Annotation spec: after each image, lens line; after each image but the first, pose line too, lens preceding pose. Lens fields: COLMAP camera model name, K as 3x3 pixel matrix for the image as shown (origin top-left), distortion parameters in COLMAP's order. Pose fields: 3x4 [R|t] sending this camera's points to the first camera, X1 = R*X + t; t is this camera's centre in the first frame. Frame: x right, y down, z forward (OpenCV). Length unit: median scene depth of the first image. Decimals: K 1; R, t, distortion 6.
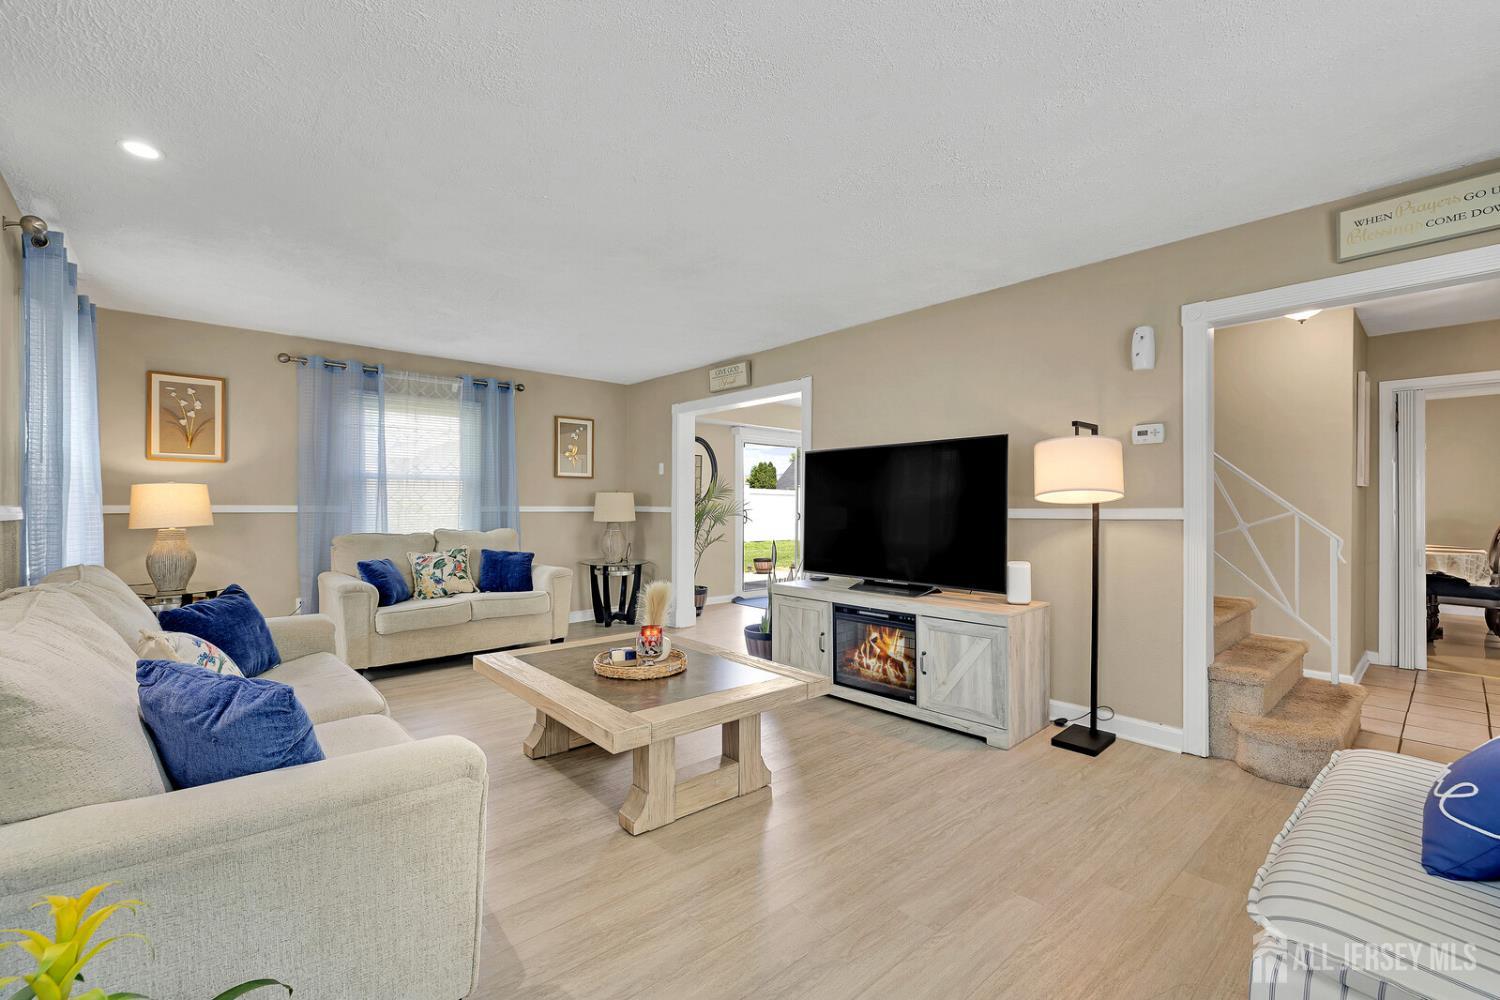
lens RADIAL K [[636.9, 0, 740.9], [0, 636.9, 501.8], [0, 0, 1]] dist [-0.000745, -0.000241]
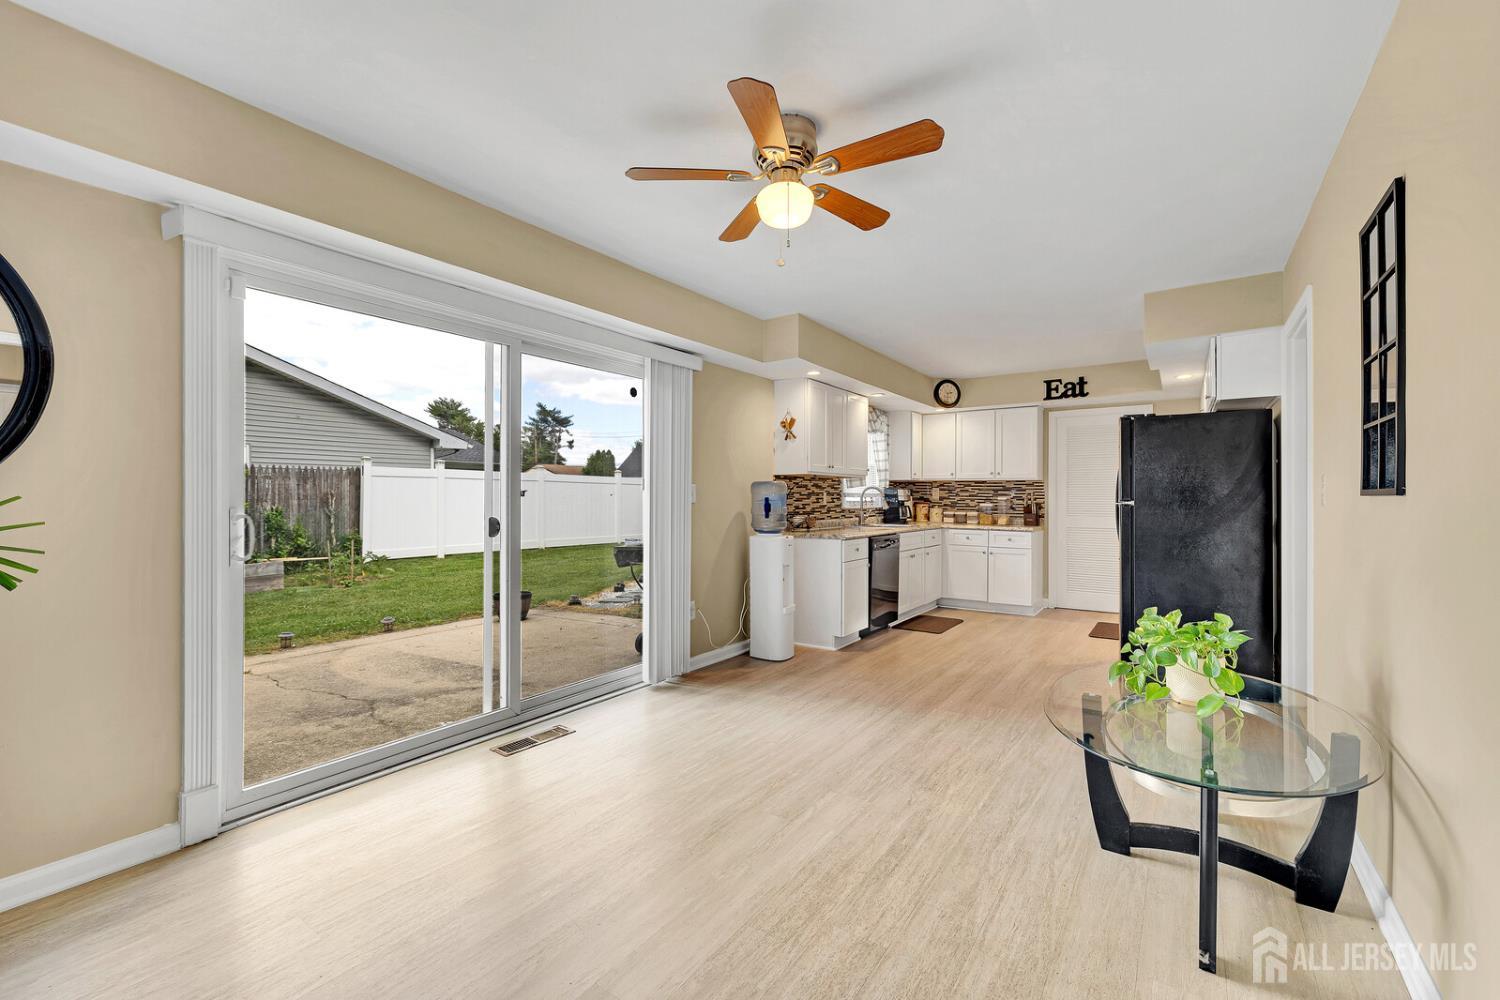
lens RADIAL K [[636.9, 0, 740.9], [0, 636.9, 501.8], [0, 0, 1]] dist [-0.000745, -0.000241]
pose [[0.970720, -0.004893, 0.240164, 0.227311], [0.001162, 0.999877, 0.015671, 0.004468], [-0.240211, -0.014933, 0.970606, 1.074964]]
